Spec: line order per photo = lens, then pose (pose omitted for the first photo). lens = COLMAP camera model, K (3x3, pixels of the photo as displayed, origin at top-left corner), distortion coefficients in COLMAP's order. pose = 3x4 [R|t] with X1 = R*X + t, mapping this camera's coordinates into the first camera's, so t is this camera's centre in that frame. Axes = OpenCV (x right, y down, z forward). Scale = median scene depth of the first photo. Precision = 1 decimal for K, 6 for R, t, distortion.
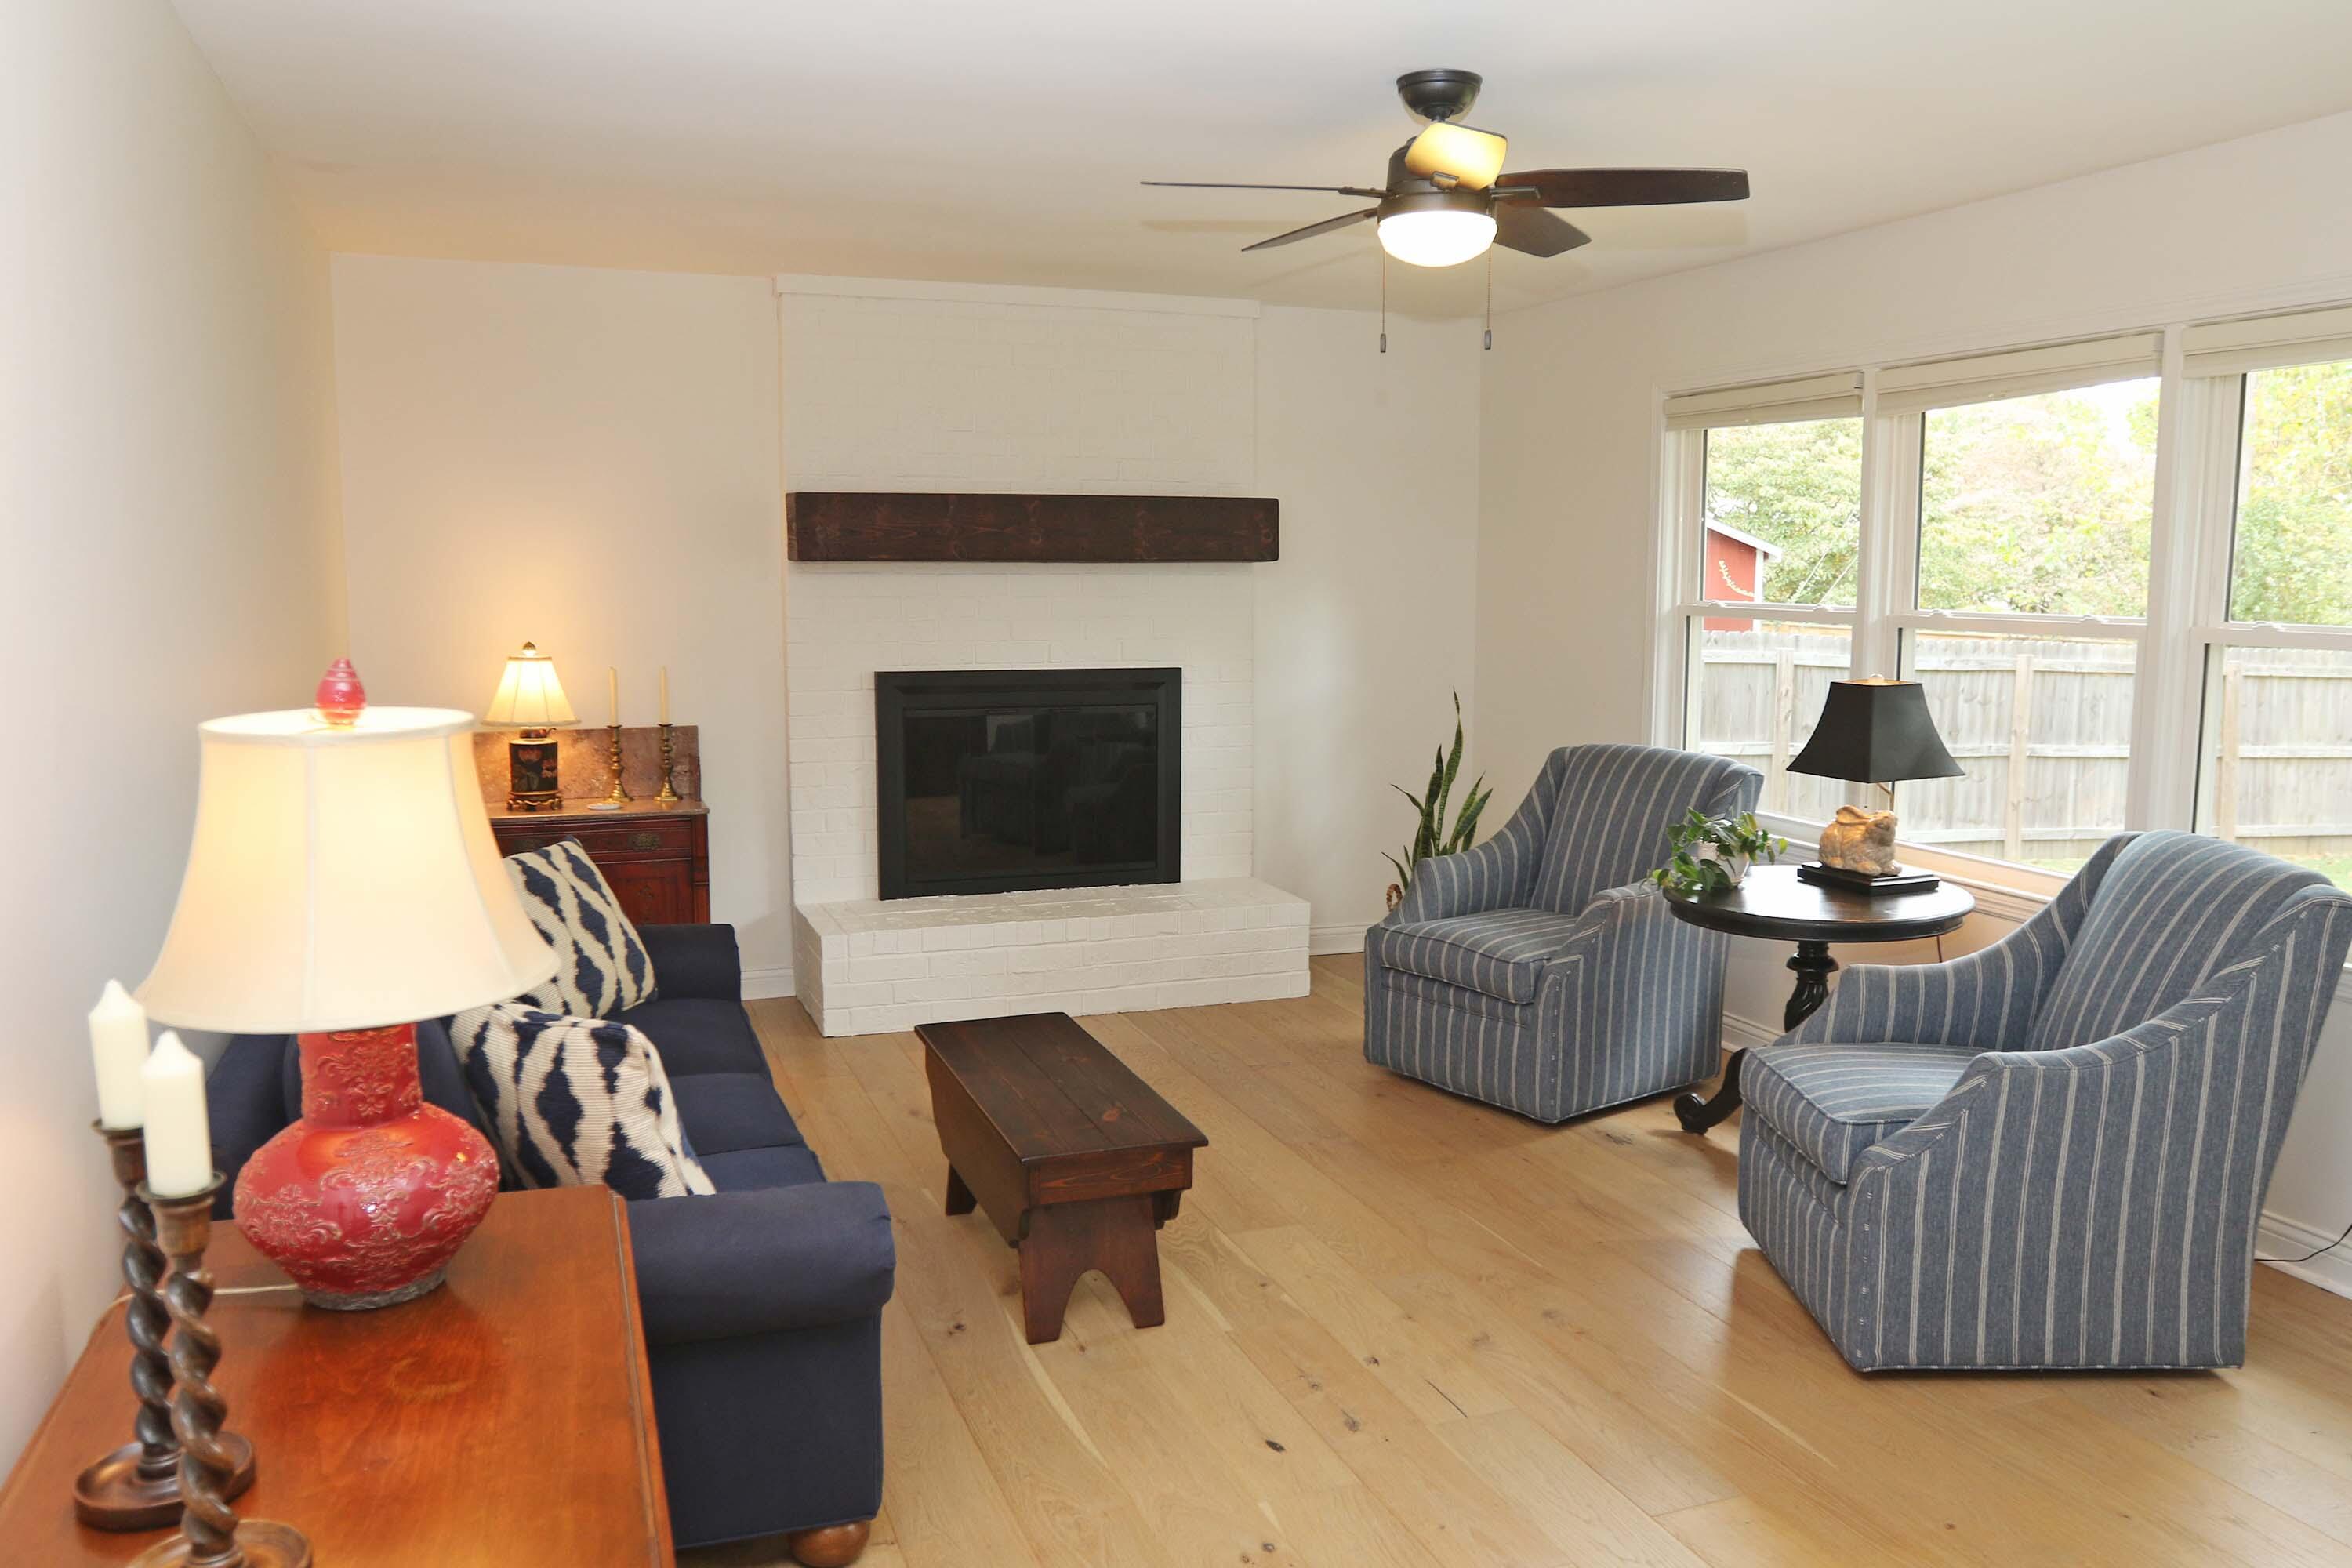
lens RADIAL K [[1792.7, 0, 1174.2], [0, 1792.7, 786.3], [0, 0, 1]] dist [-0.057456, 0.031590]
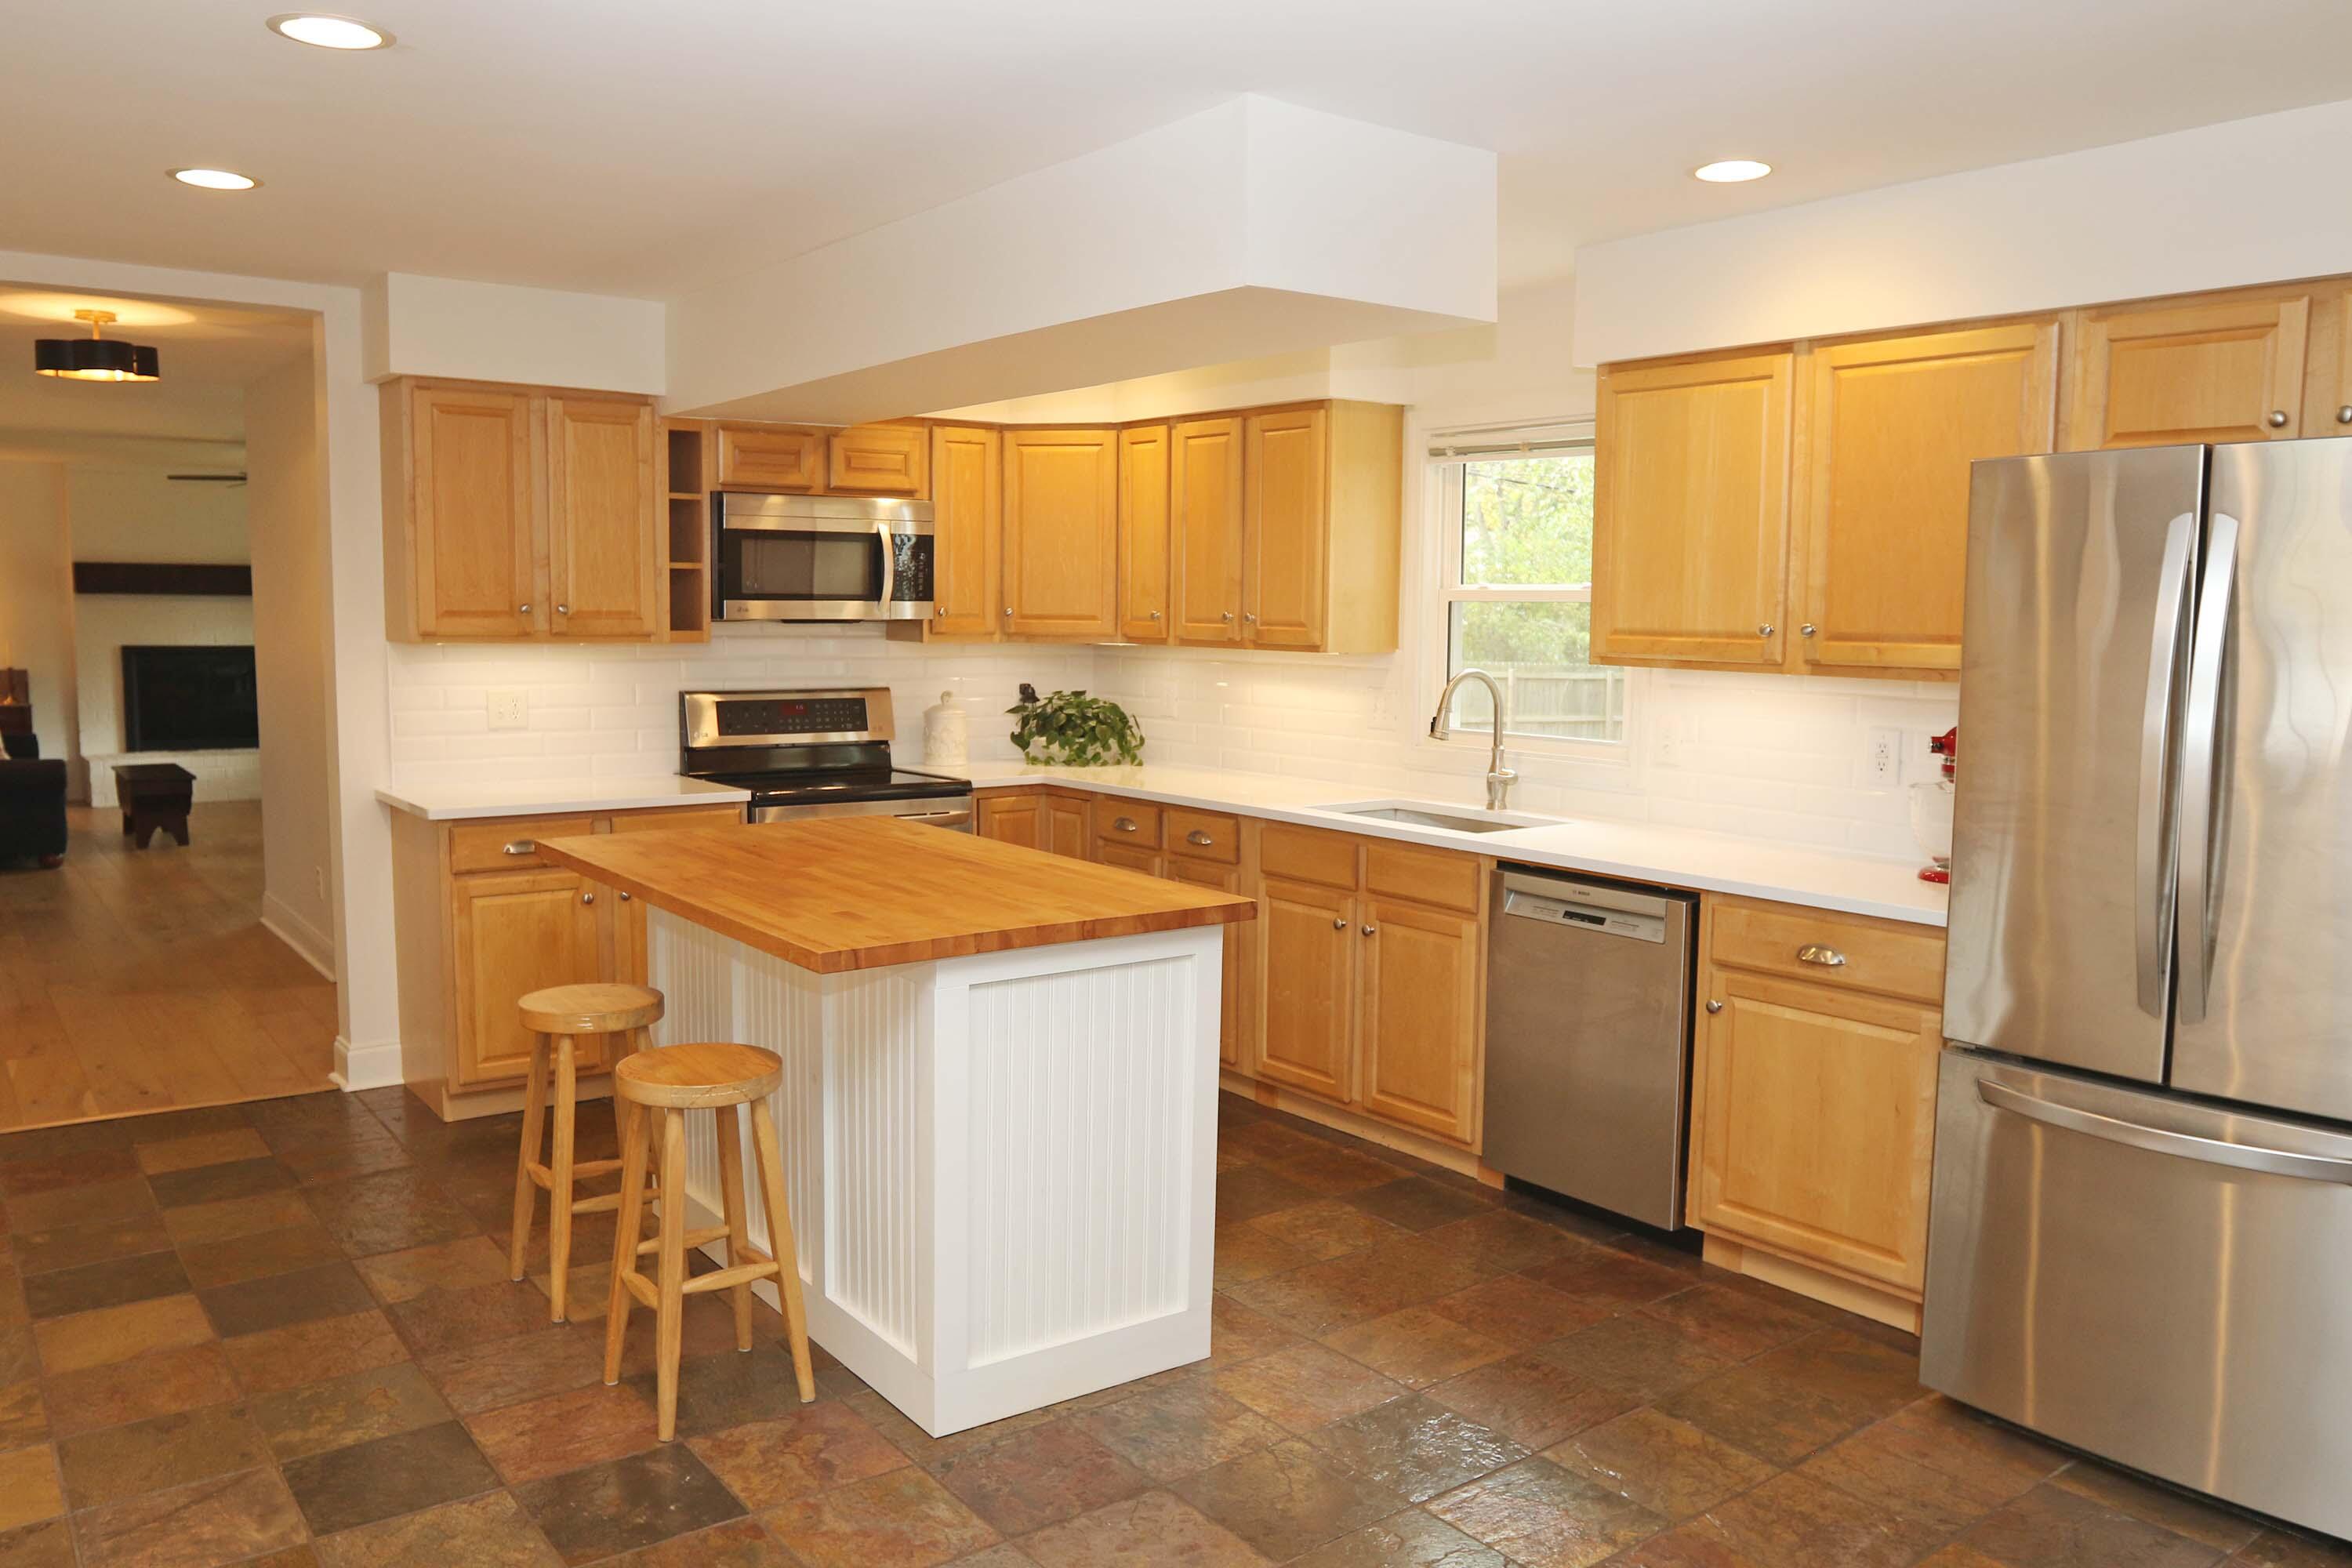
lens RADIAL K [[1792.7, 0, 1176.8], [0, 1792.7, 780.3], [0, 0, 1]] dist [-0.057456, 0.031590]
pose [[0.958147, -0.030855, 0.284610, 0.477044], [0.037983, 0.999087, -0.019557, 0.203297], [-0.283747, 0.029549, 0.958444, -1.494889]]
